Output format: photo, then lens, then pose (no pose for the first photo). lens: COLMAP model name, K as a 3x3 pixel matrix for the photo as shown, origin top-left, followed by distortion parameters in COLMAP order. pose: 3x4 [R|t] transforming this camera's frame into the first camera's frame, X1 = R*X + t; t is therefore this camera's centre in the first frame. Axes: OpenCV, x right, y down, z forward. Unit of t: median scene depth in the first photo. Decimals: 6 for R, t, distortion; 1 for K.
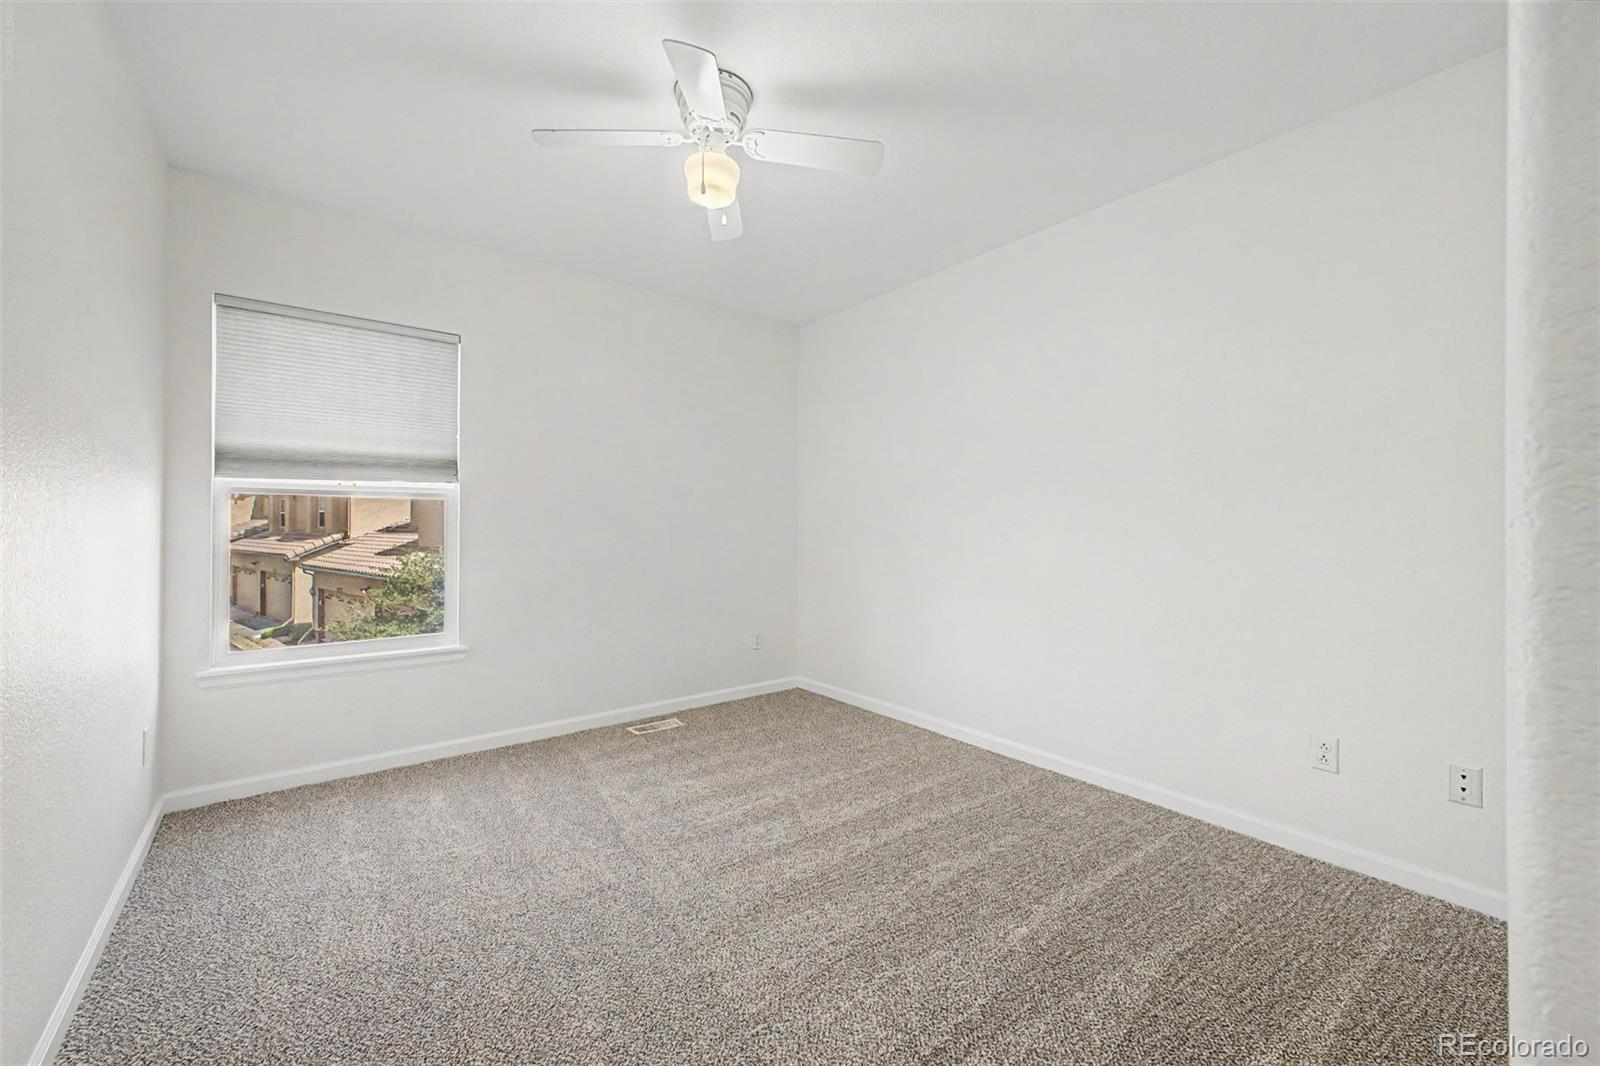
lens RADIAL K [[642.7, 0, 801.3], [0, 642.7, 529.7], [0, 0, 1]] dist [0.014333, -0.004341]
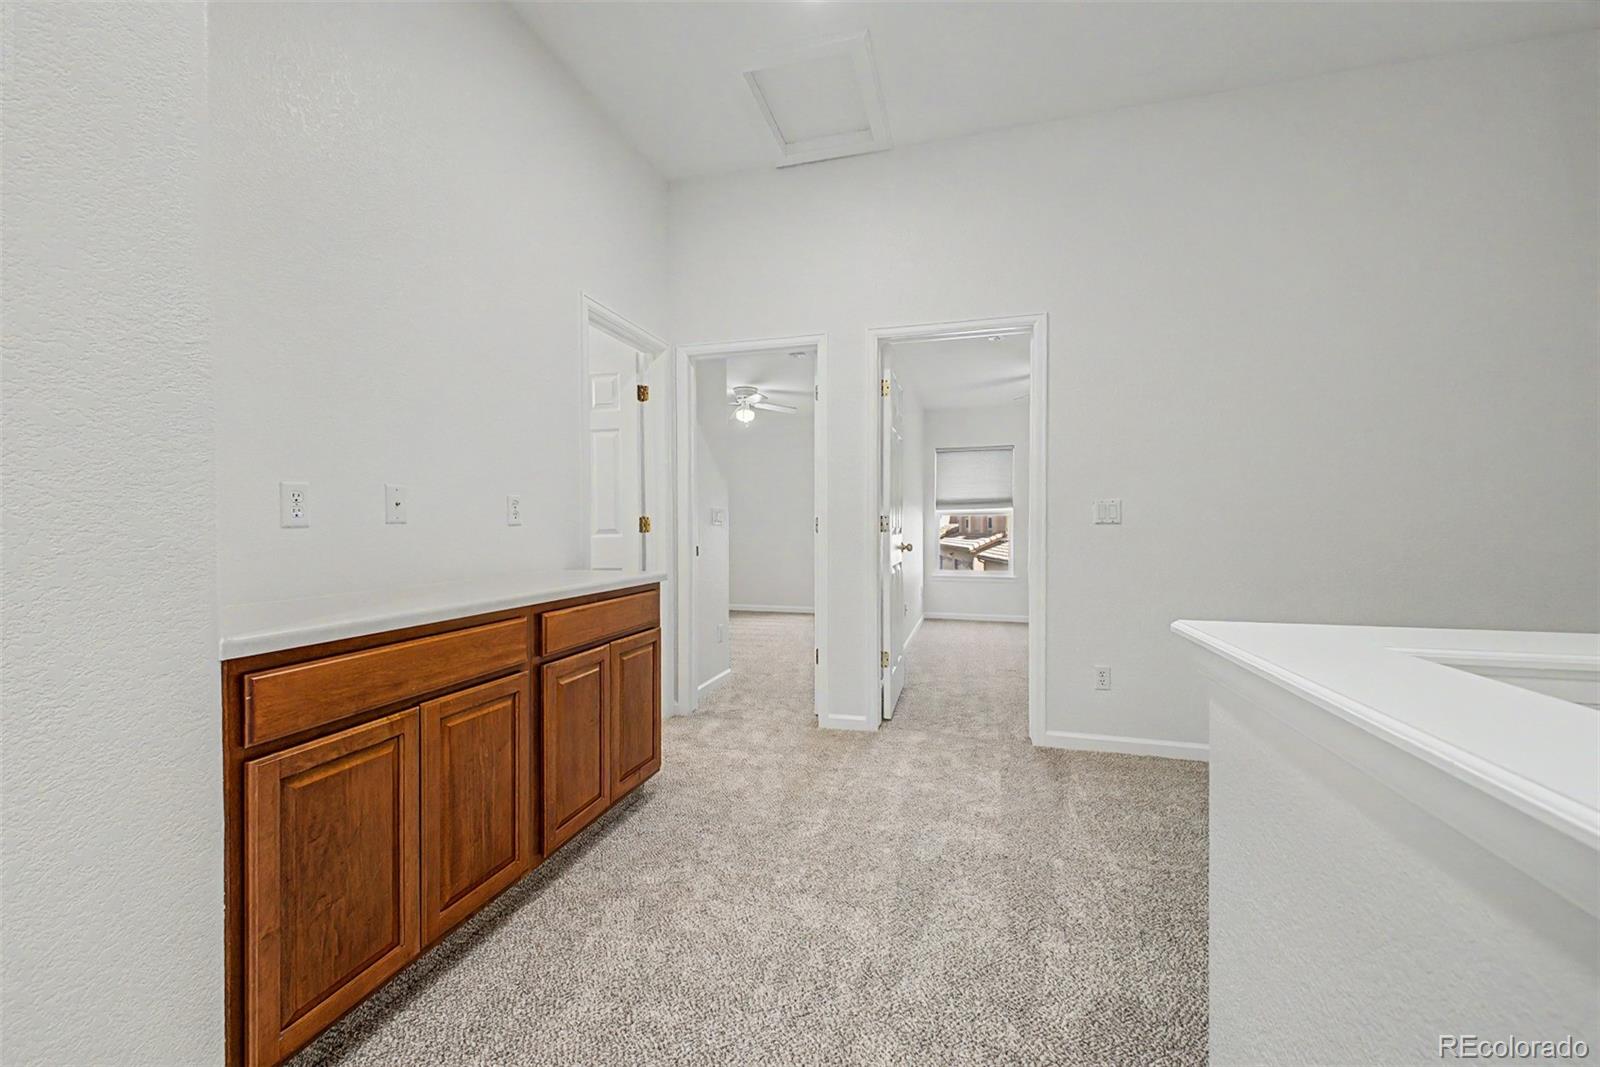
lens RADIAL K [[642.7, 0, 799.1], [0, 642.7, 534.1], [0, 0, 1]] dist [0.014333, -0.004341]
pose [[0.593298, -0.000838, -0.804983, 0.121443], [0.004741, 0.999986, 0.002452, 0.002029], [0.804969, -0.005271, 0.593293, -0.138936]]
